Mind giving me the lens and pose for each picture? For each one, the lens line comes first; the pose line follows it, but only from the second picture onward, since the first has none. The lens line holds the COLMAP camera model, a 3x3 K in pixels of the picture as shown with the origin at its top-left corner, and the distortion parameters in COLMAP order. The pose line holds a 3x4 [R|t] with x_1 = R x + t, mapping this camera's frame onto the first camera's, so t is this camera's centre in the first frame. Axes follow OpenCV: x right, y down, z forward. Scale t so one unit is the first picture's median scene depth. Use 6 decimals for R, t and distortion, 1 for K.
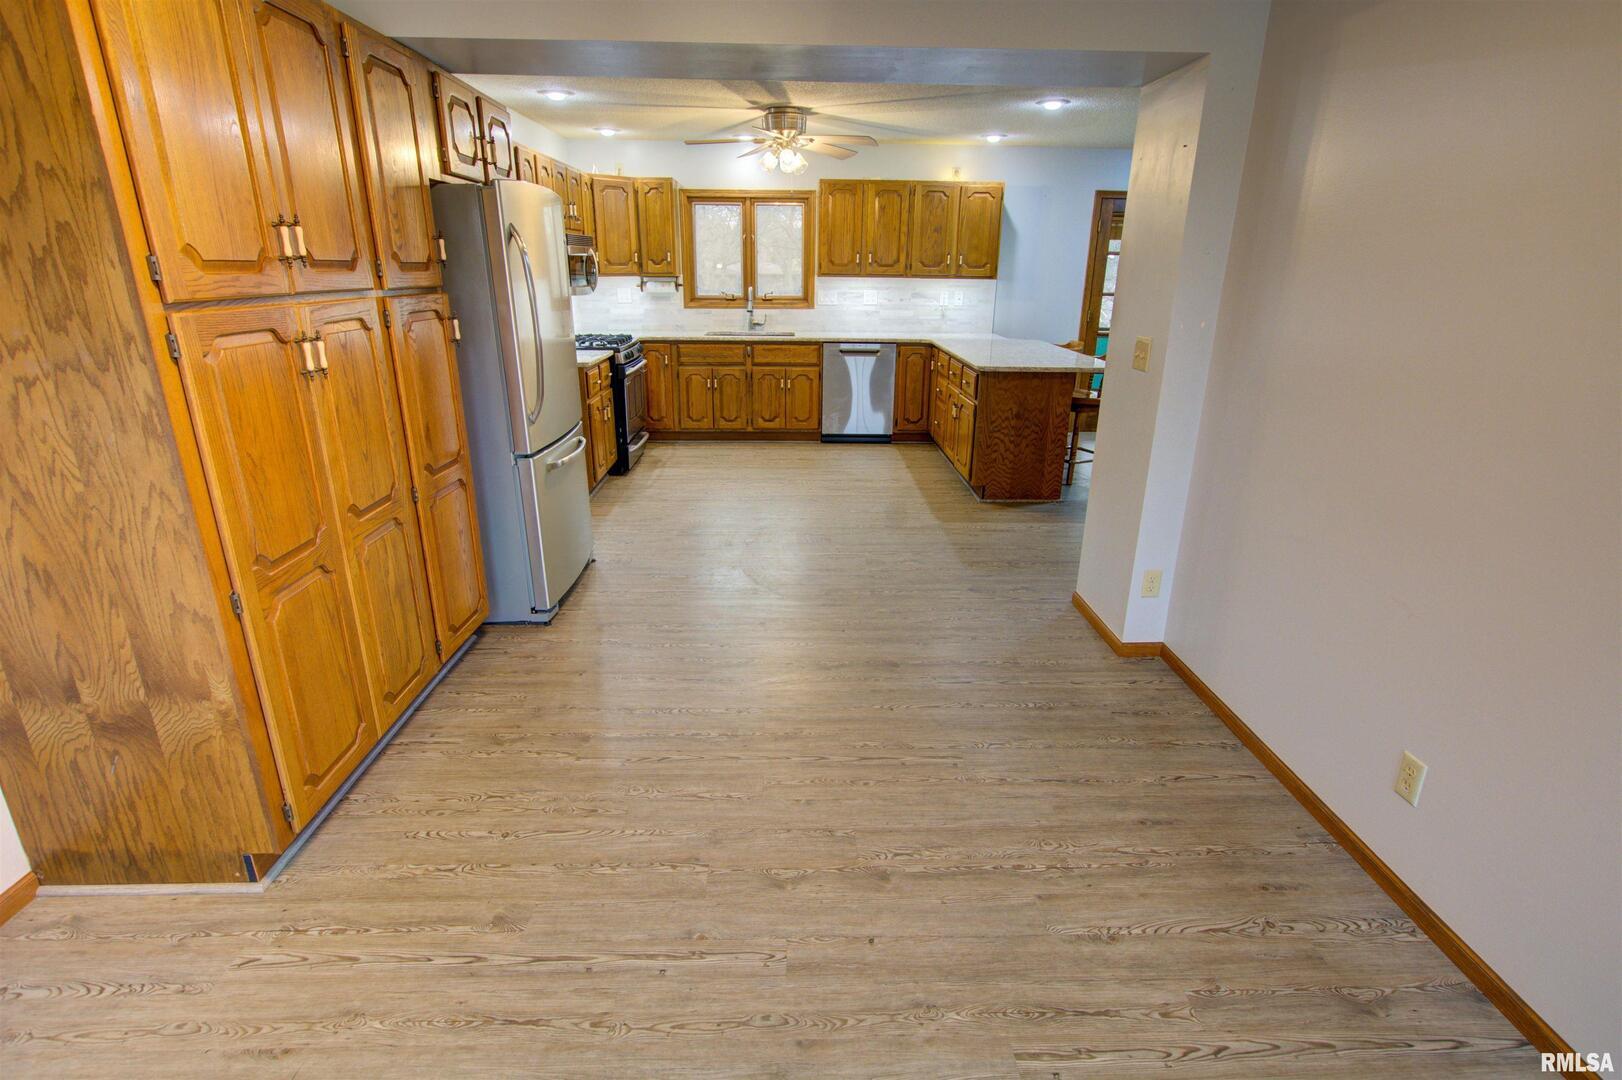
lens RADIAL K [[807.8, 0, 811.0], [0, 807.8, 540.0], [0, 0, 1]] dist [-0.012469, 0.000111]
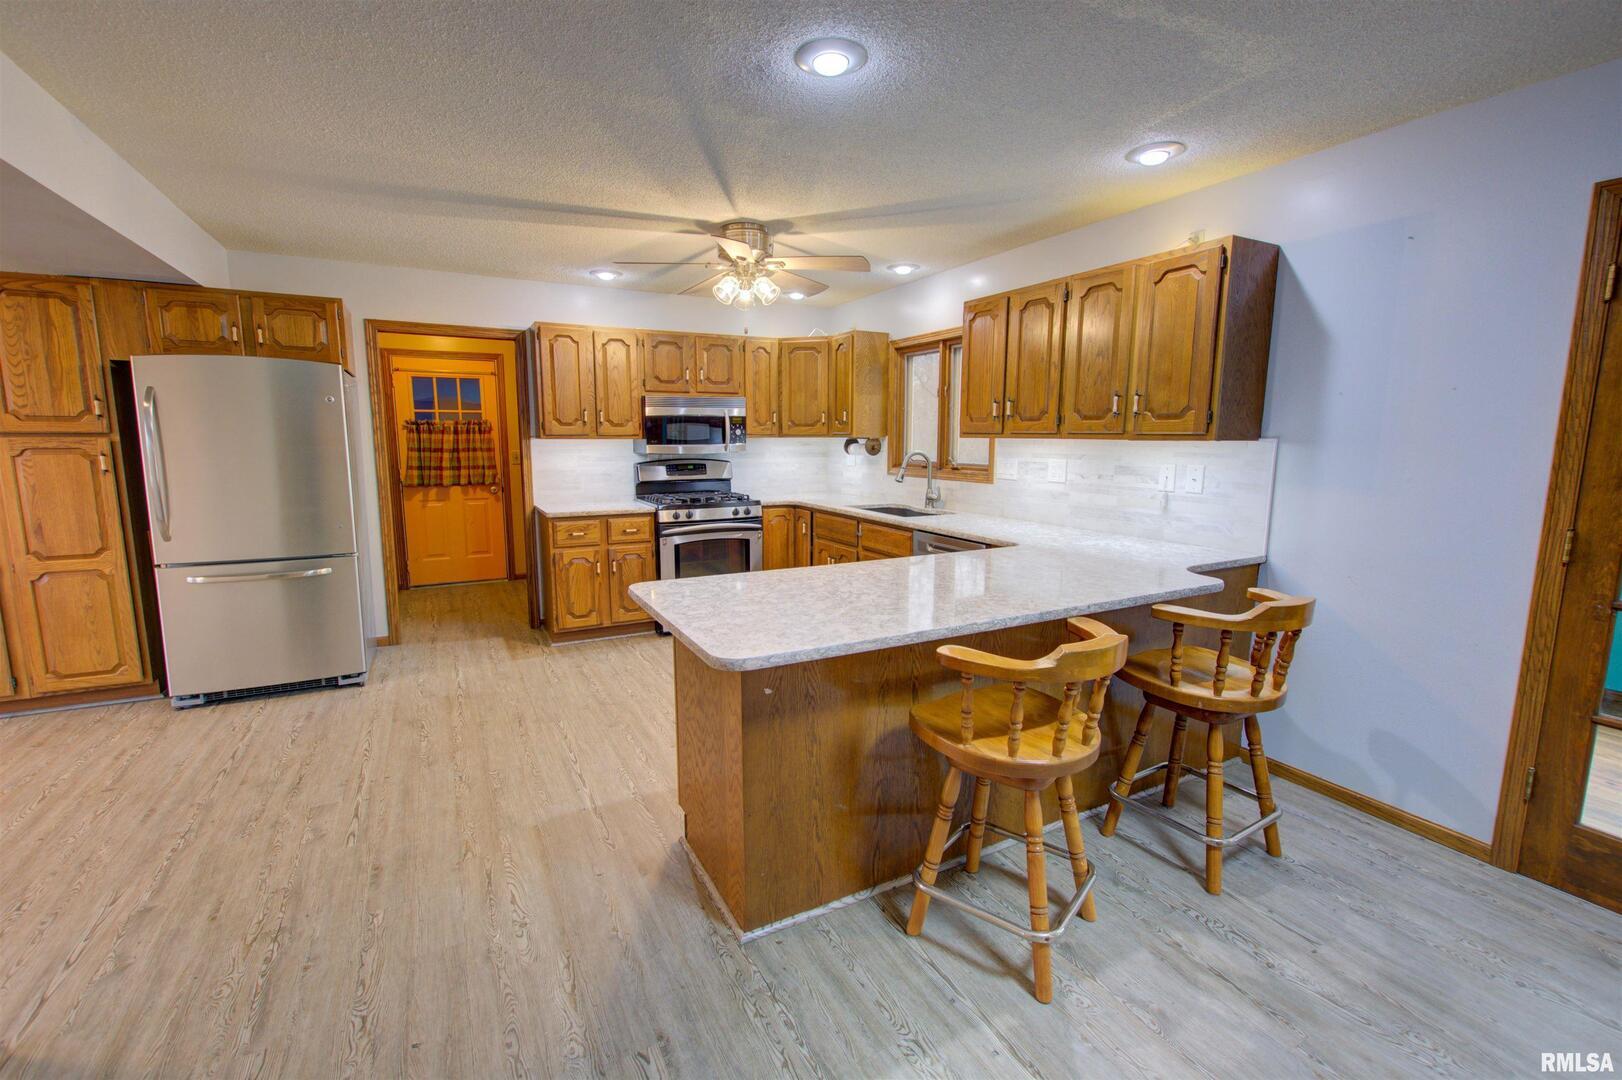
lens RADIAL K [[703.5, 0, 811.0], [0, 703.5, 540.0], [0, 0, 1]] dist [-0.000654, 0.000420]
pose [[0.437203, 0.123143, -0.890892, 0.500924], [-0.288473, 0.957444, -0.009225, -0.202920], [0.851843, 0.261032, 0.454121, 0.649288]]
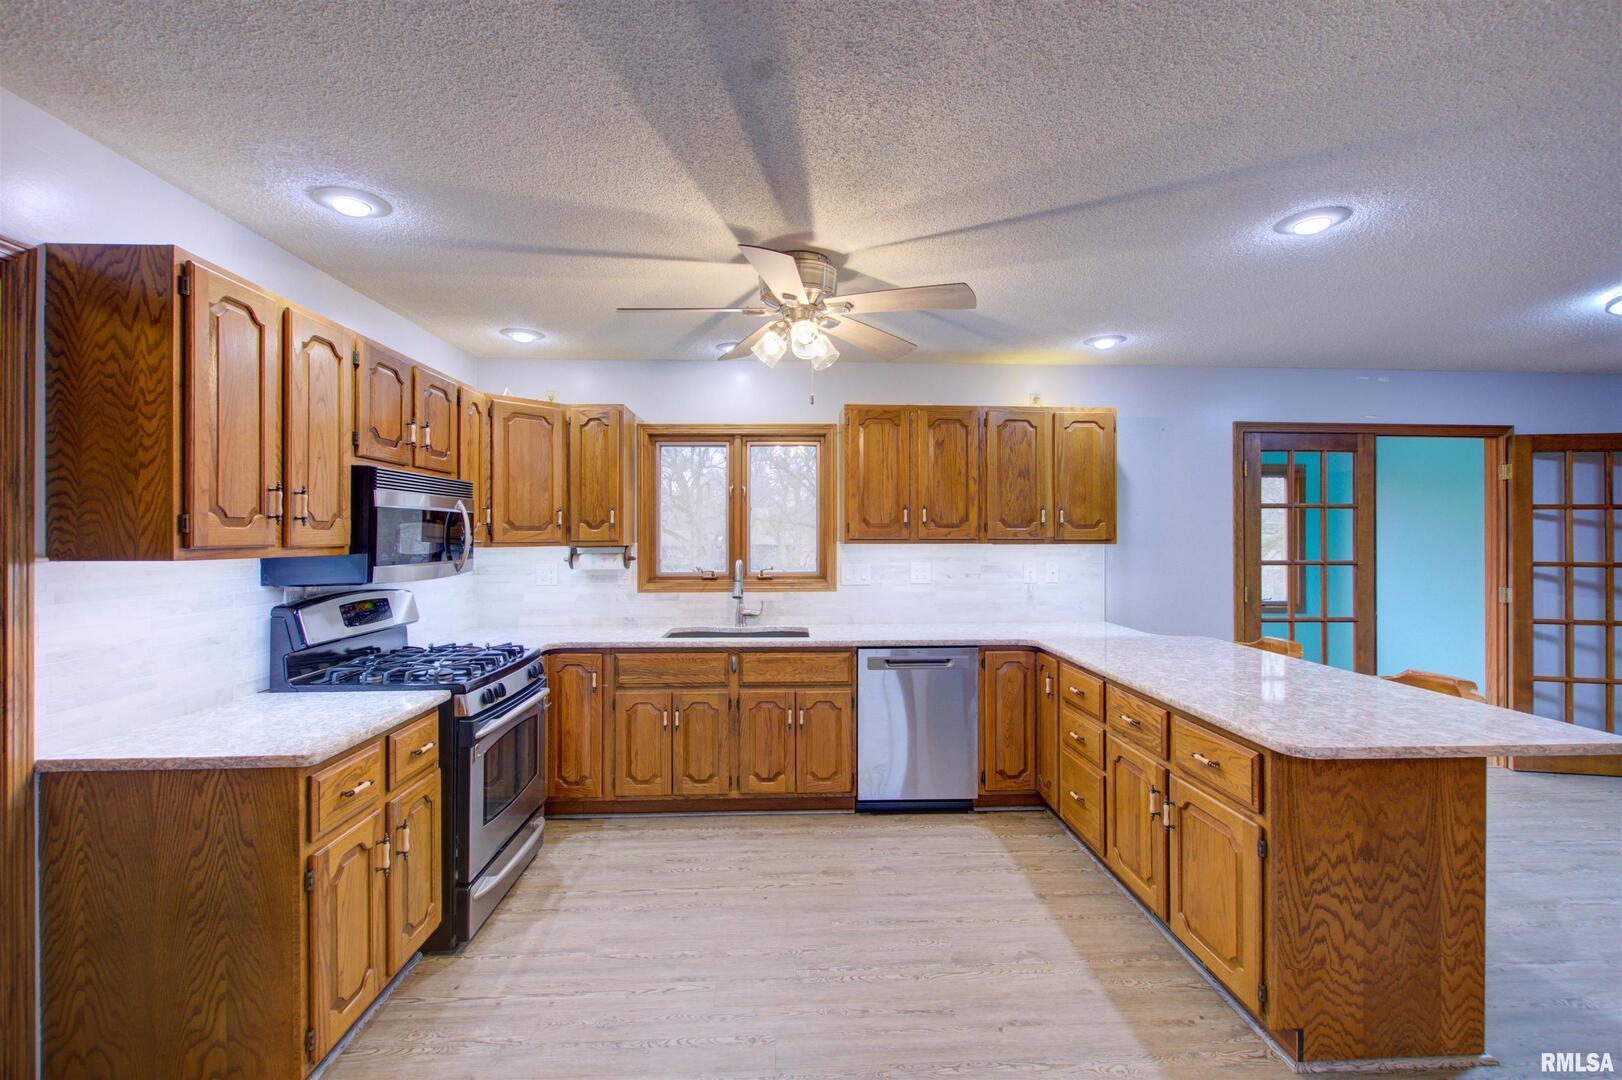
lens RADIAL K [[703.5, 0, 811.0], [0, 703.5, 540.0], [0, 0, 1]] dist [-0.000654, 0.000420]
pose [[0.999789, -0.011811, 0.016806, -0.027374], [0.016555, 0.947666, -0.318833, -0.151425], [-0.012161, 0.319044, 0.947662, 0.469510]]
